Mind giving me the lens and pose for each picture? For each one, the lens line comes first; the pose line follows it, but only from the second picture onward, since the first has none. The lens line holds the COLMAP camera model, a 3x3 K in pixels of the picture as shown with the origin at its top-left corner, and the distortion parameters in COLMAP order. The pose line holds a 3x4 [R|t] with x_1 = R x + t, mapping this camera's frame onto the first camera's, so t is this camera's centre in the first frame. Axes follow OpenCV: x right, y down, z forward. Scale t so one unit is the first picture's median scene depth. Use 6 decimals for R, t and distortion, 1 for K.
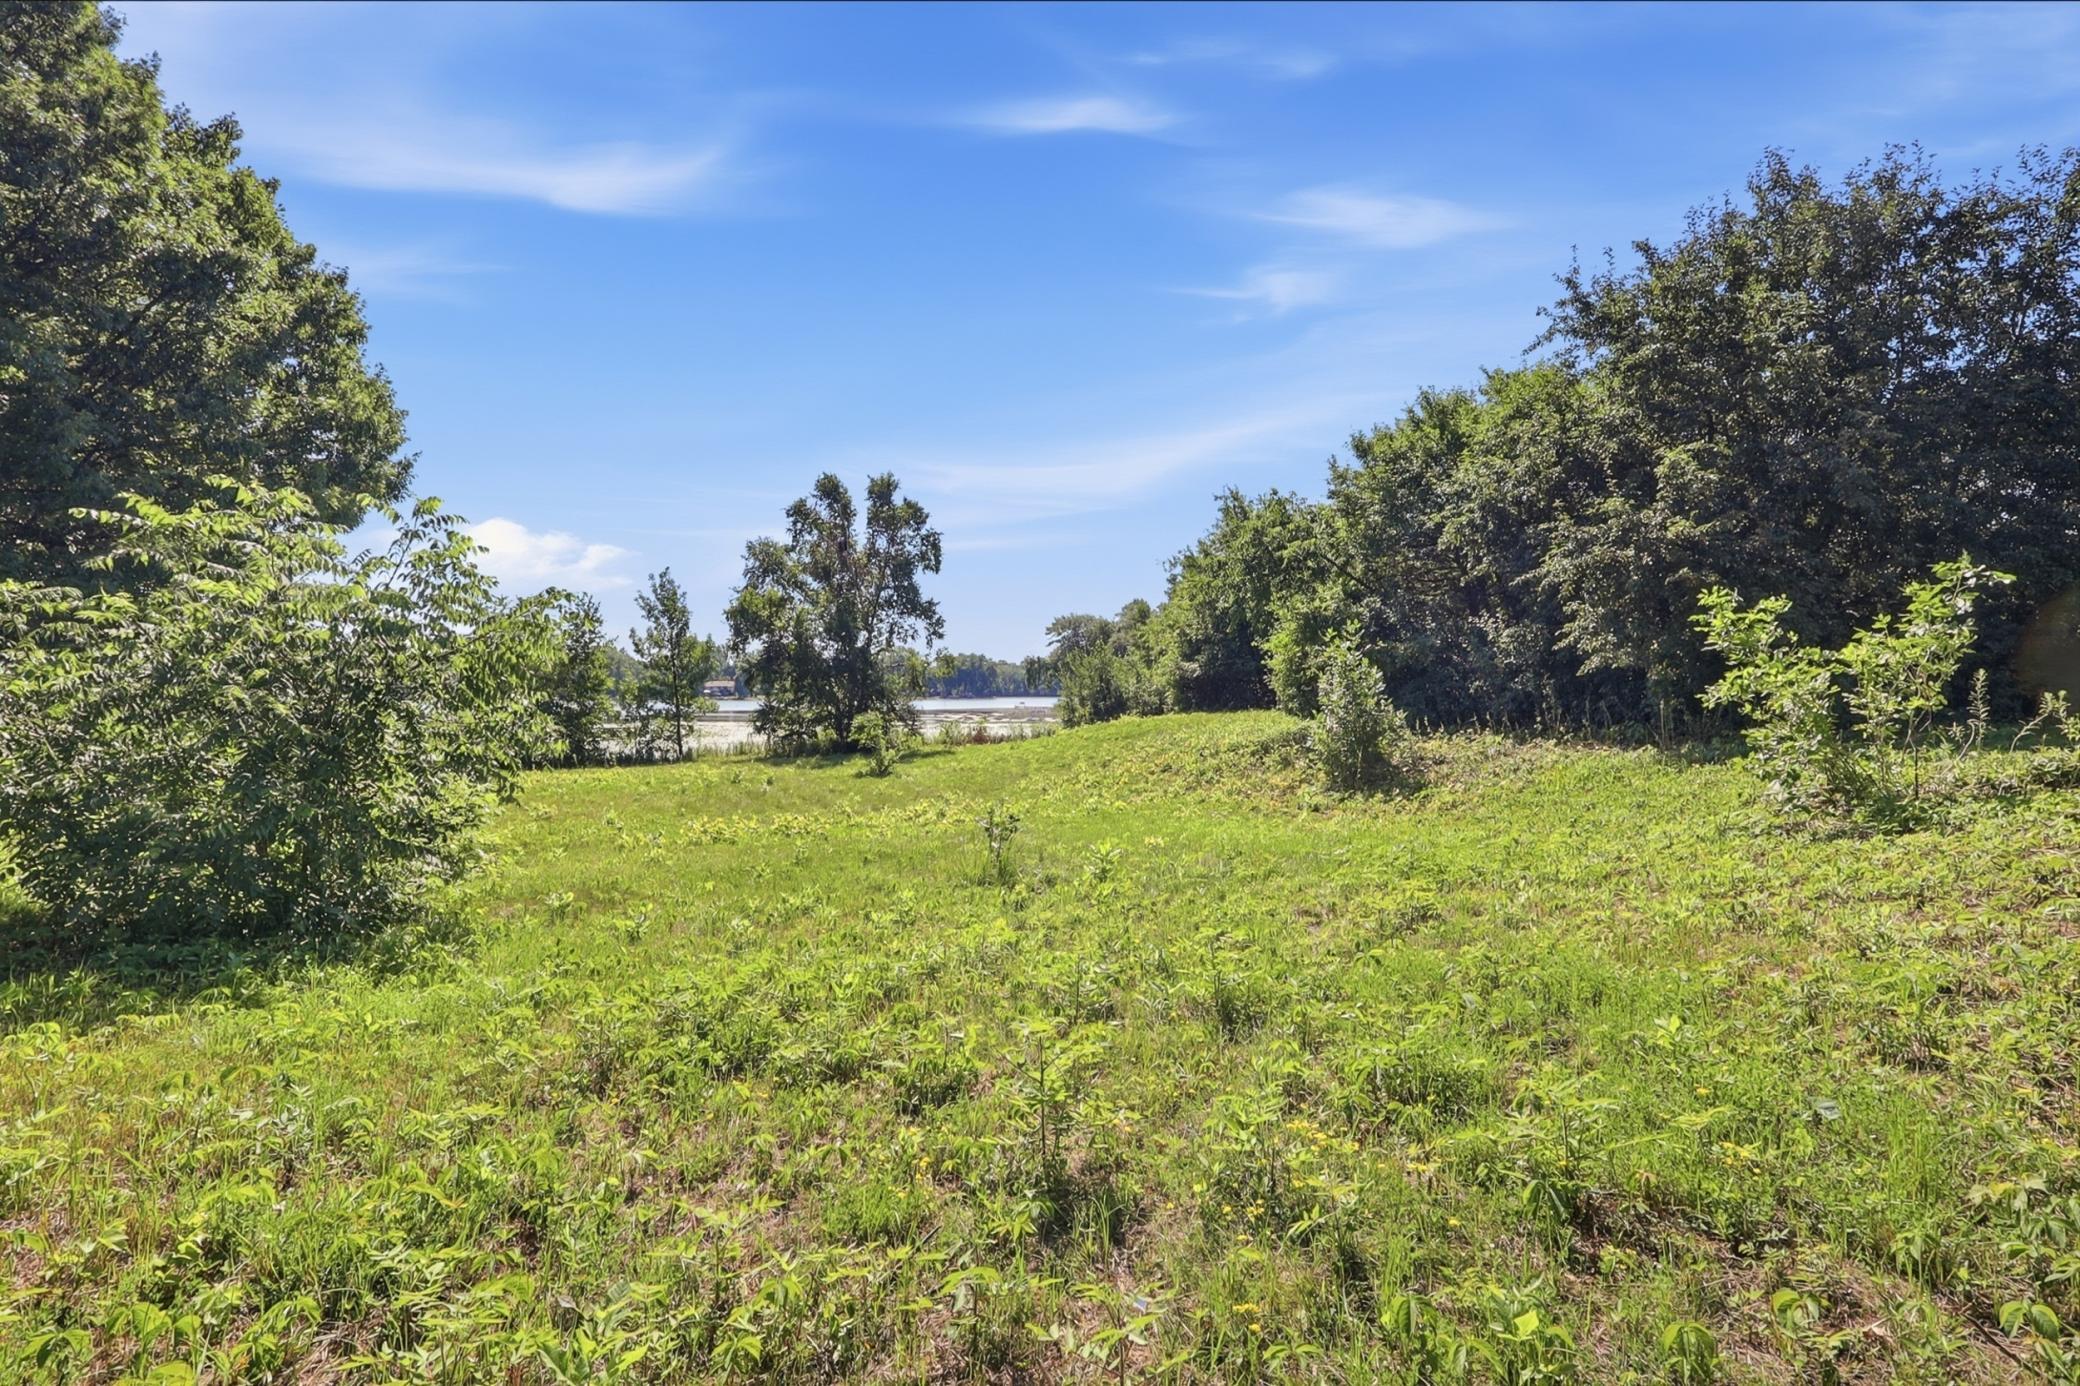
lens RADIAL K [[961.2, 0, 1039.0], [0, 961.2, 689.4], [0, 0, 1]] dist [-0.000670, -0.001137]
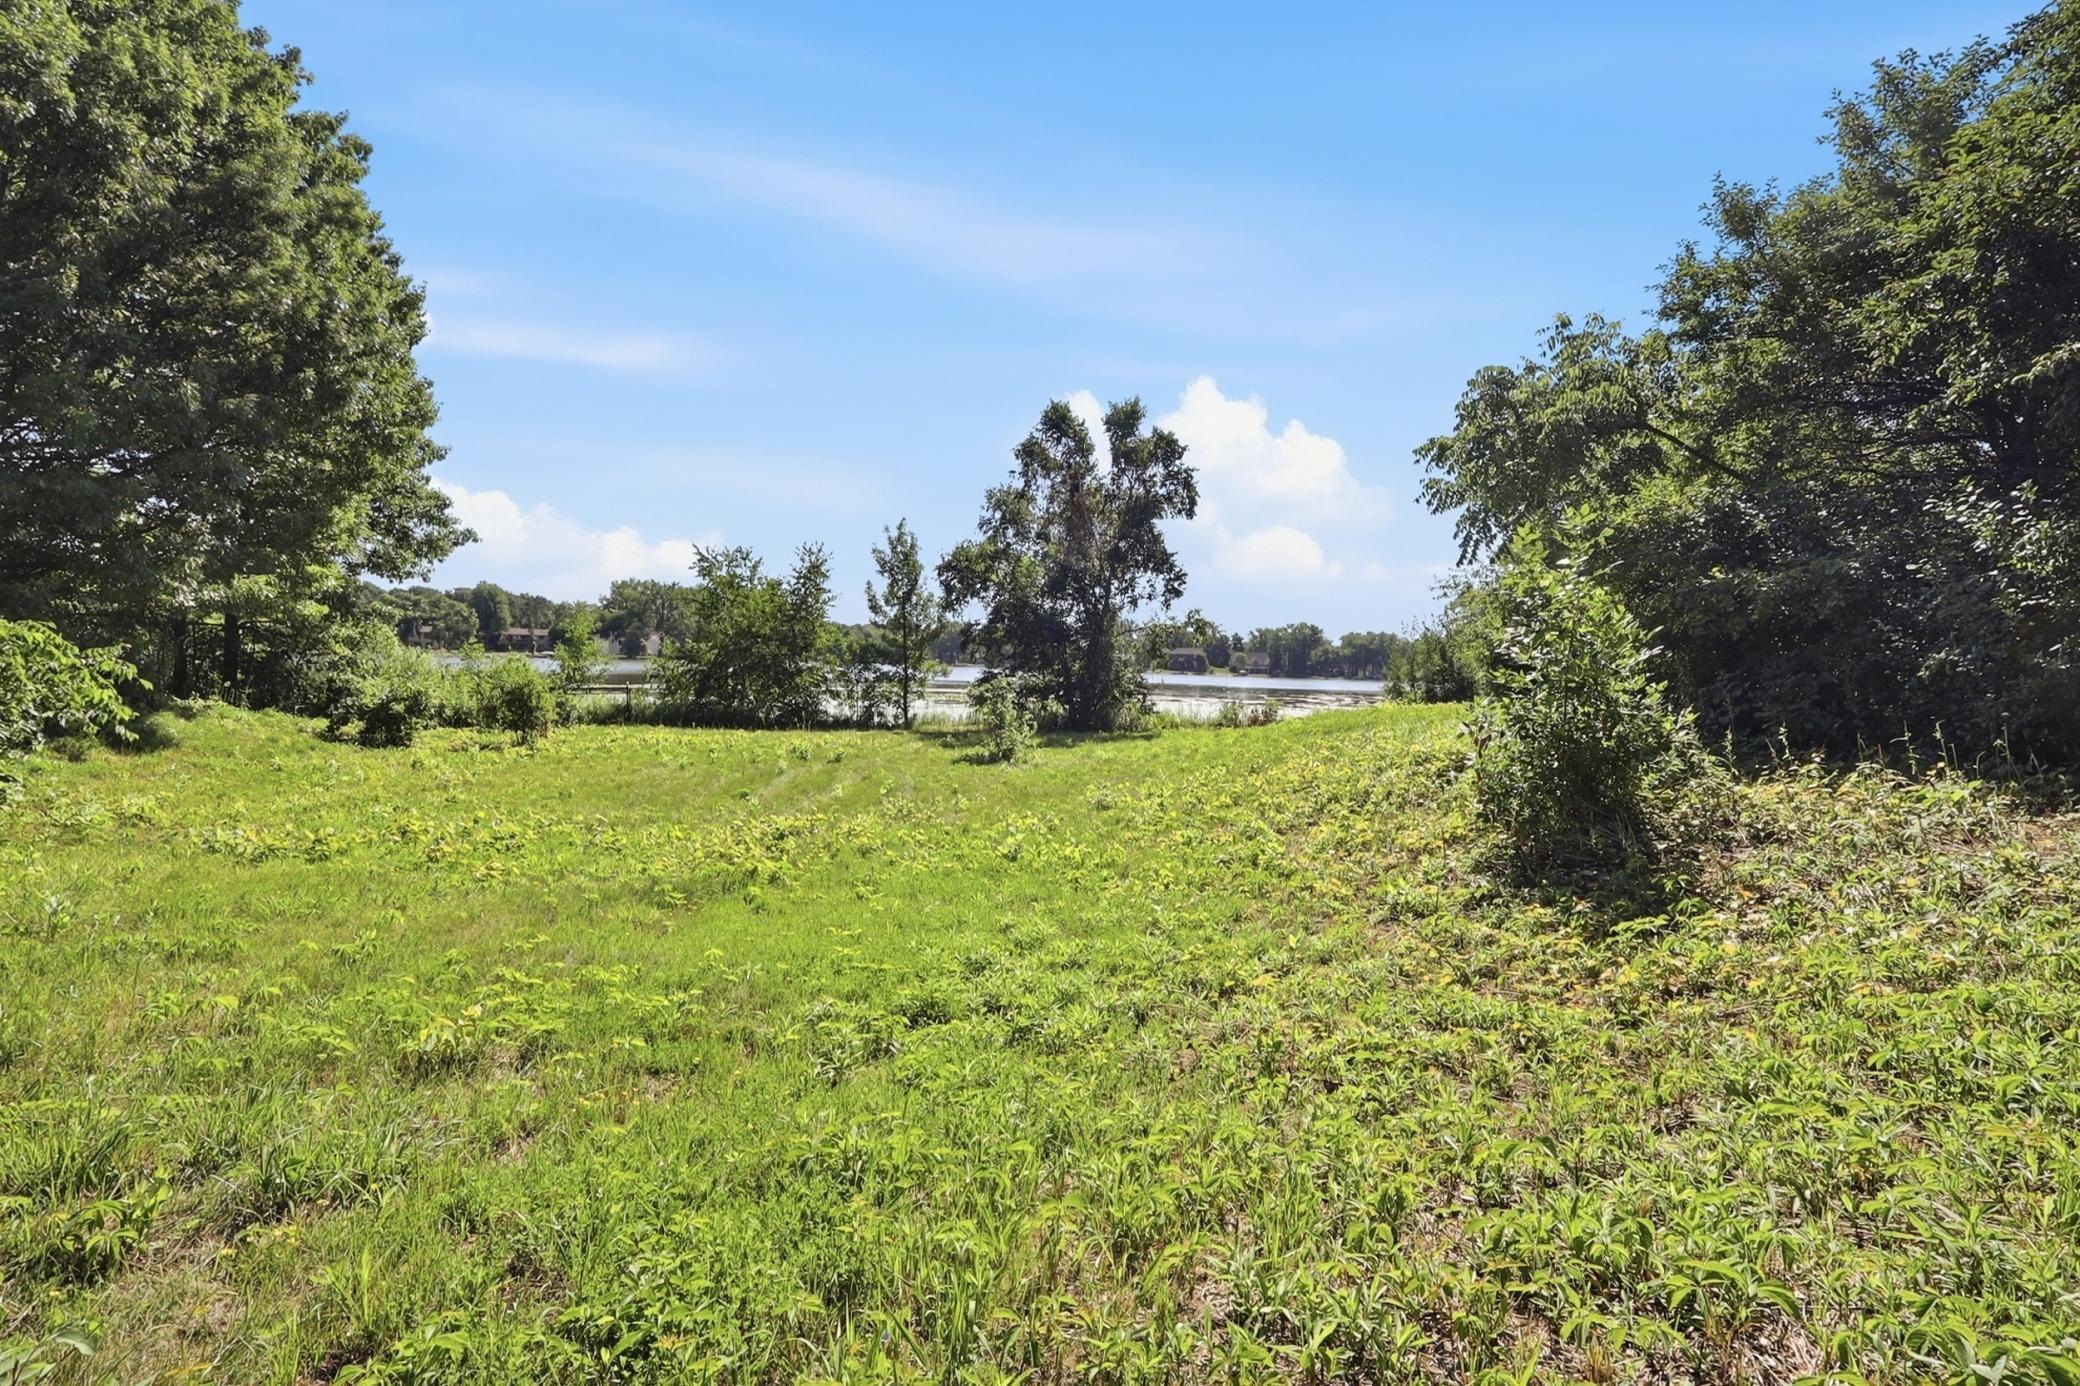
lens RADIAL K [[961.2, 0, 1040.4], [0, 961.2, 700.4], [0, 0, 1]] dist [-0.000670, -0.001137]
pose [[0.915016, 0.047573, -0.400603, 0.117892], [-0.033438, 0.998549, 0.042206, 0.003870], [0.402030, -0.025224, 0.915279, 0.200899]]
